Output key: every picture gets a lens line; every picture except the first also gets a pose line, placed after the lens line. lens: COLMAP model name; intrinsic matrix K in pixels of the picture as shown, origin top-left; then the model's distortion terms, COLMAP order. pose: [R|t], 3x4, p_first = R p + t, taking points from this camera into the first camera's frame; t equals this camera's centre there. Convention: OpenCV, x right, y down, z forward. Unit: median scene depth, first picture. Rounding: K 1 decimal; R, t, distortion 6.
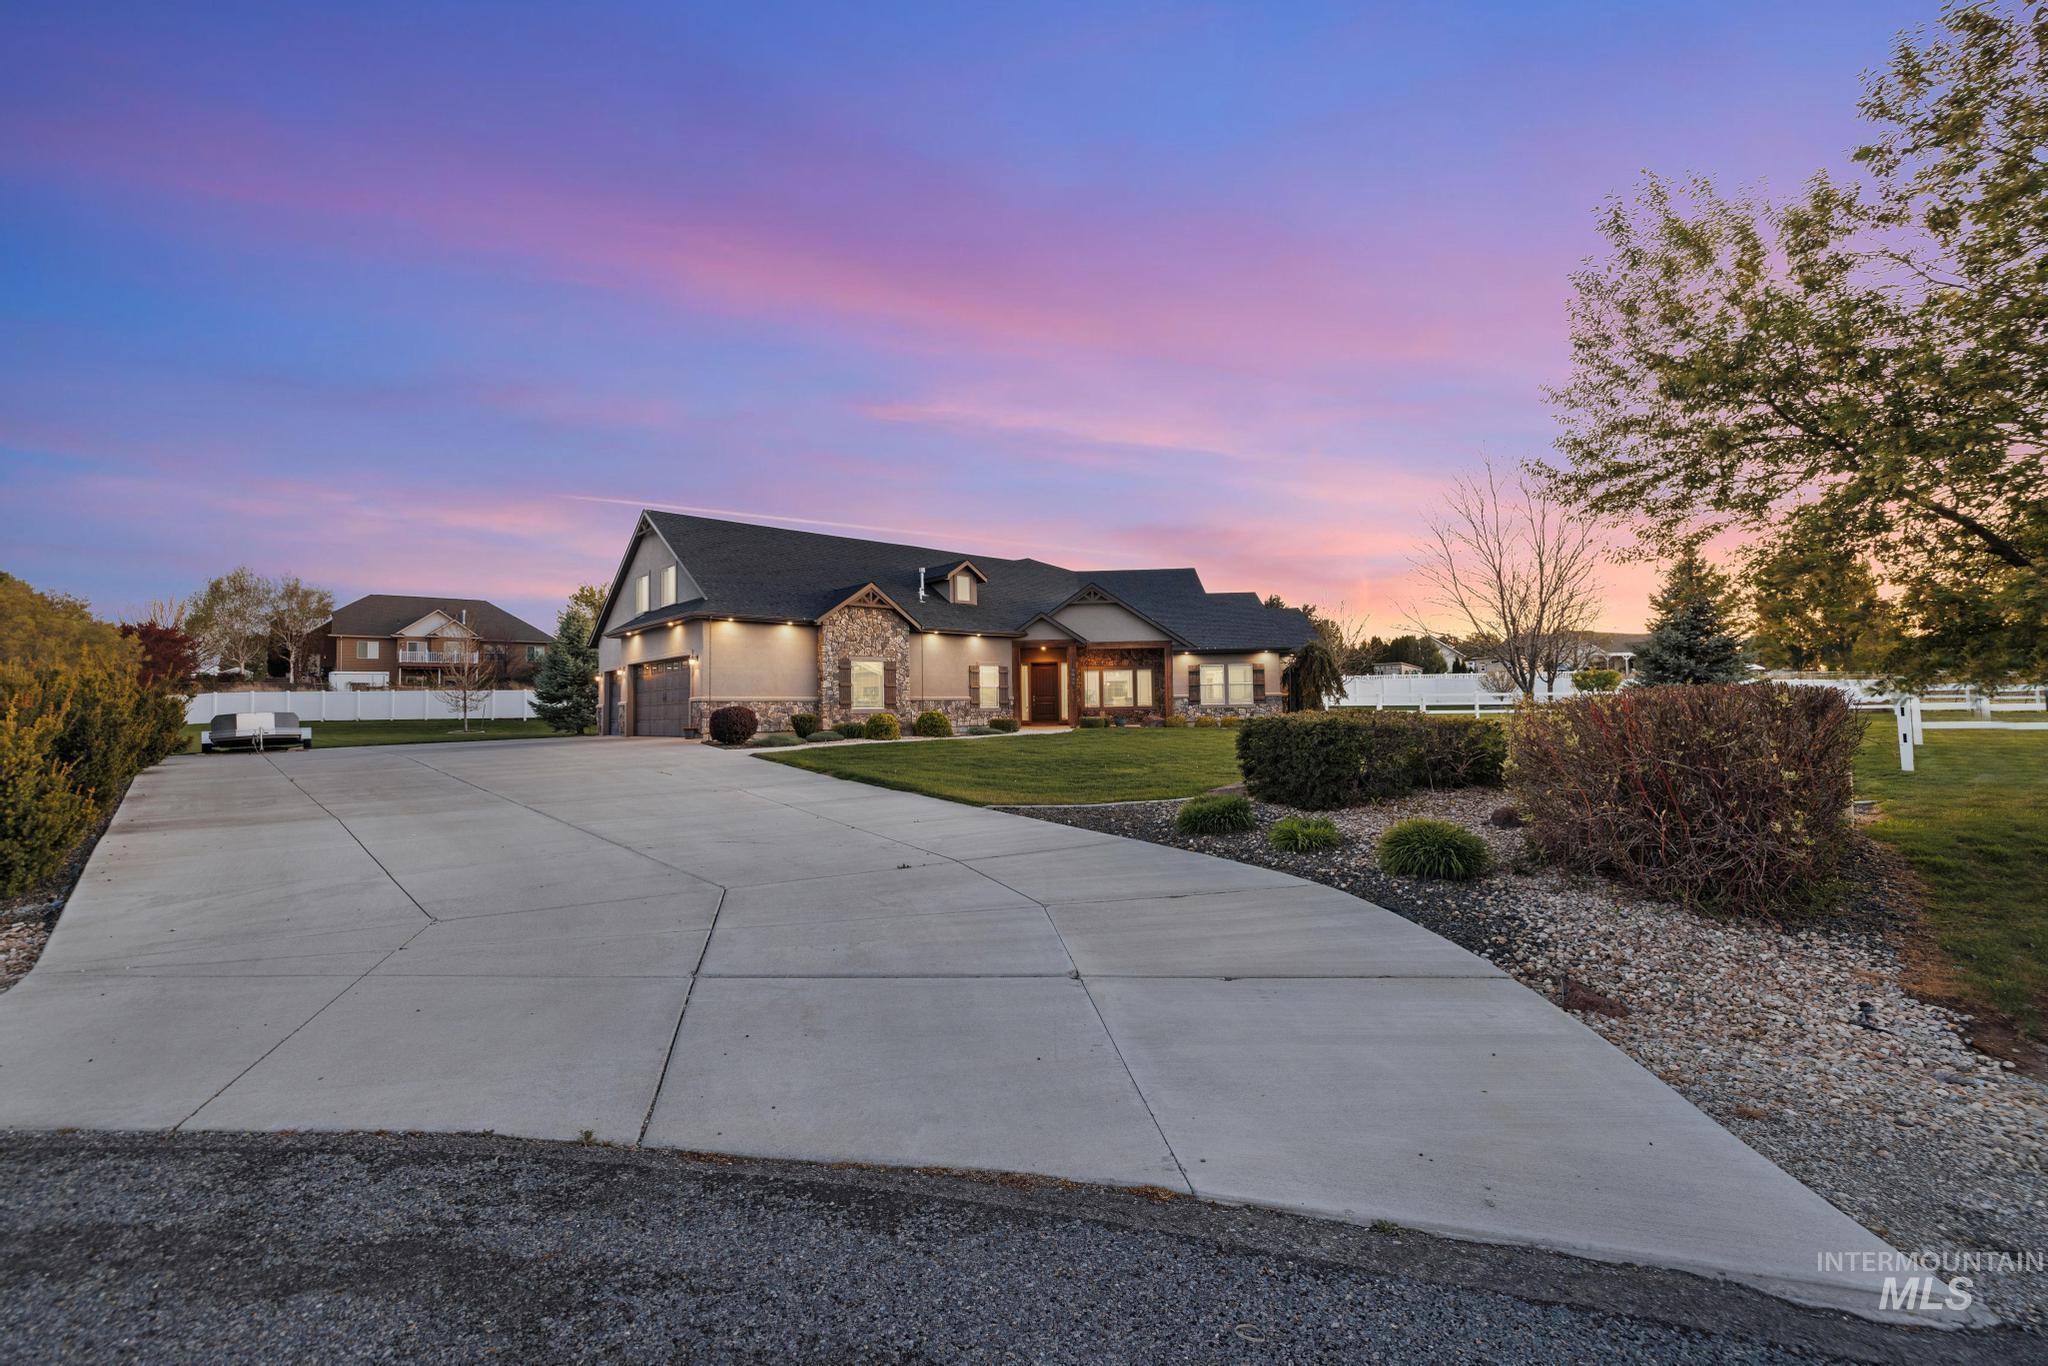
lens RADIAL K [[897.4, 0, 1024.0], [0, 897.4, 683.0], [0, 0, 1]] dist [0.000102, -0.000005]
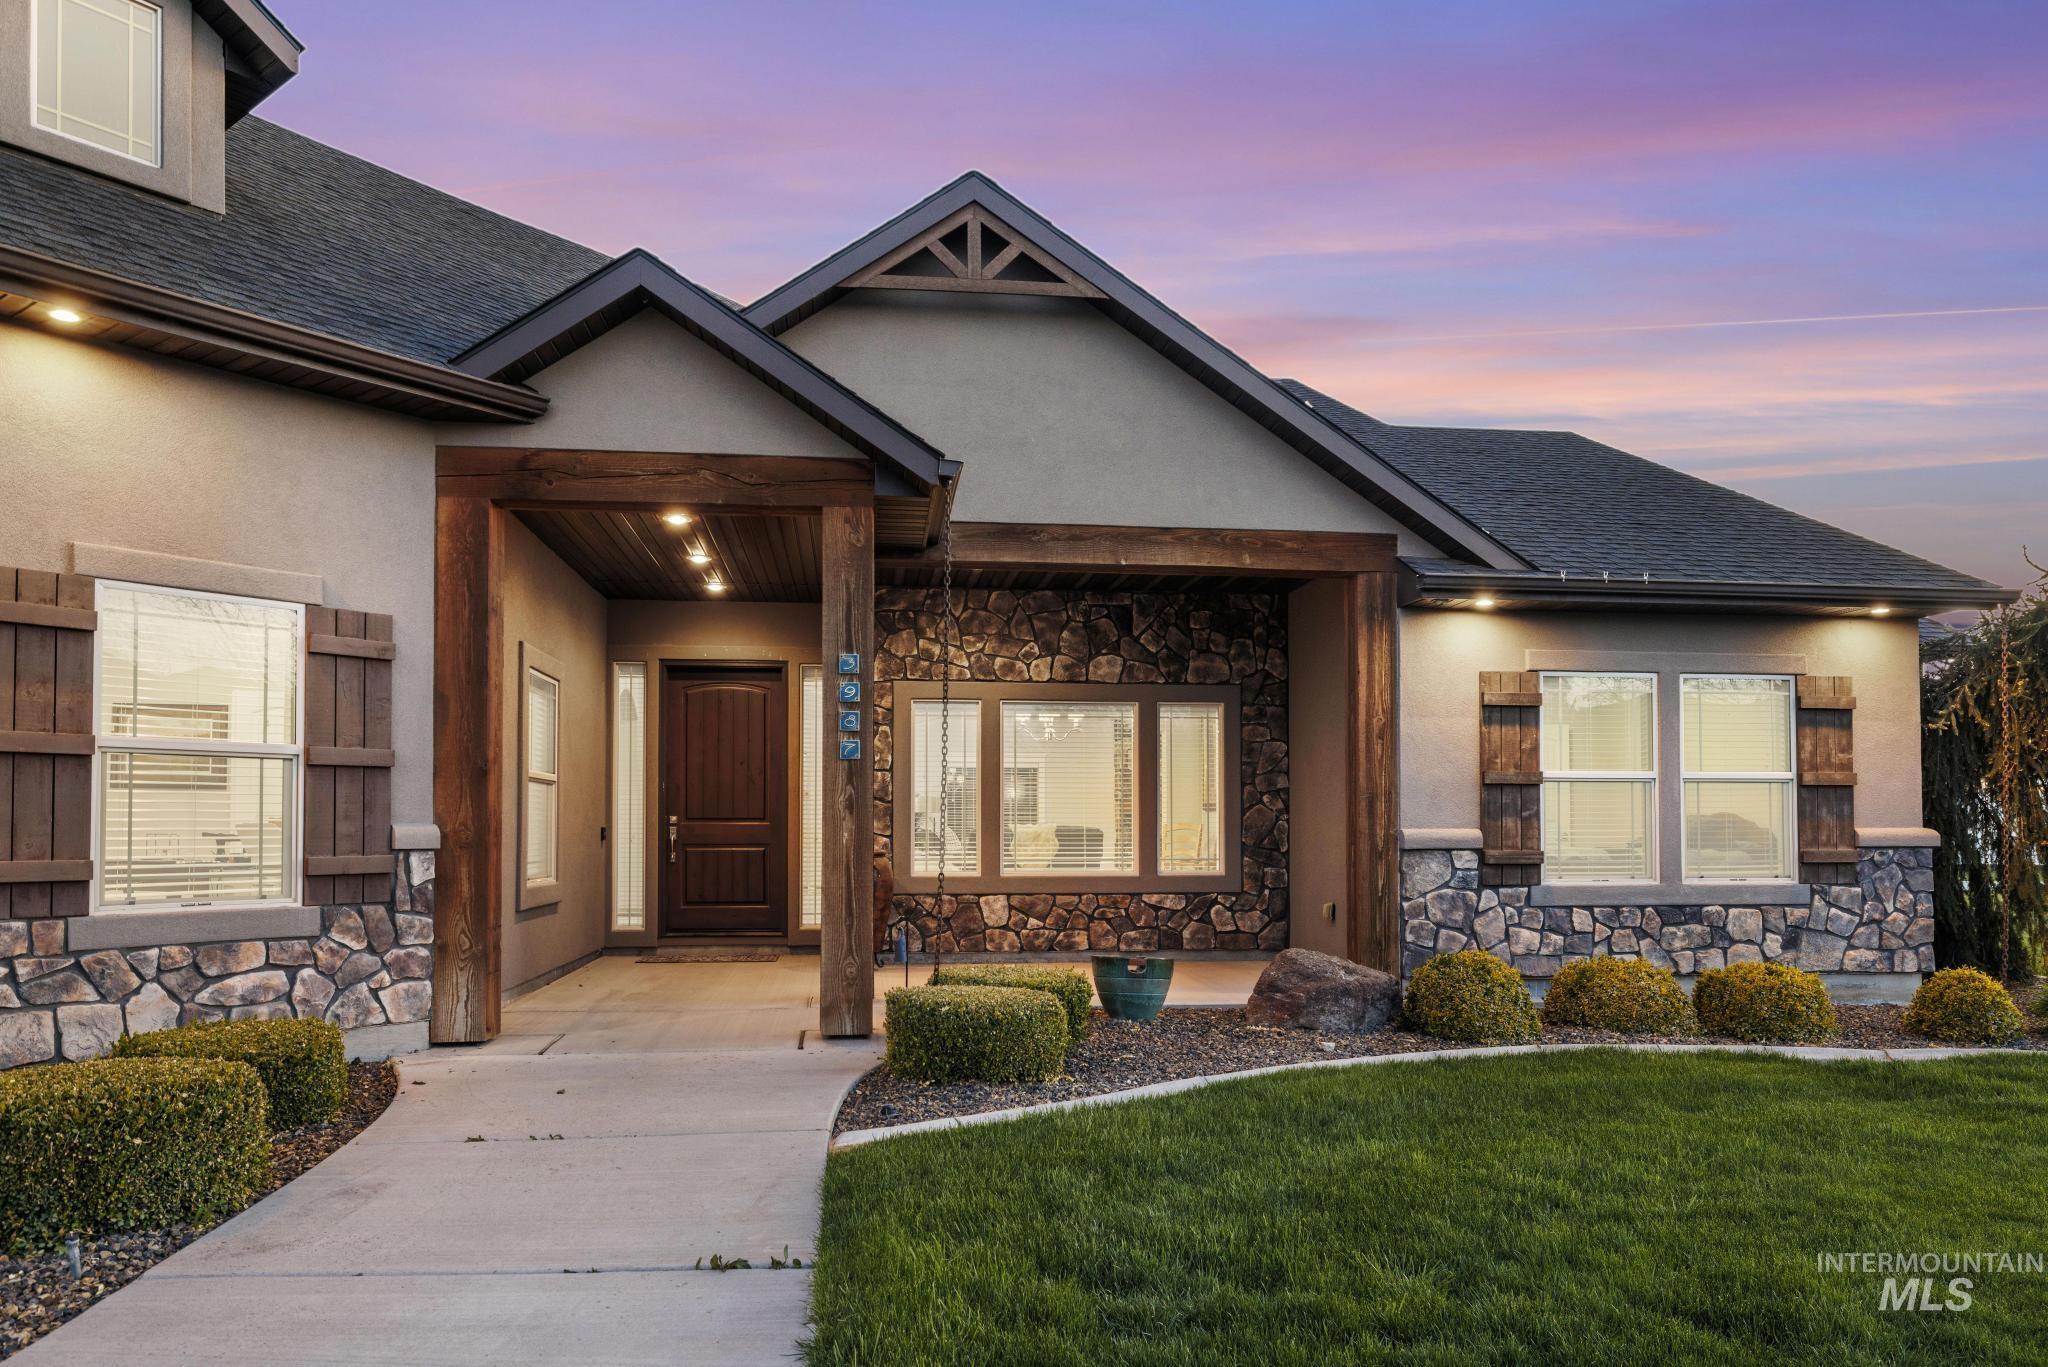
lens RADIAL K [[2594.0, 0, 1024.0], [0, 2594.0, 683.5], [0, 0, 1]] dist [-0.003846, -0.000206]
pose [[0.992845, 0.027829, 0.116126, 0.028229], [-0.023573, 0.999005, -0.037861, 0.005015], [-0.117064, 0.034853, 0.992513, 0.473484]]
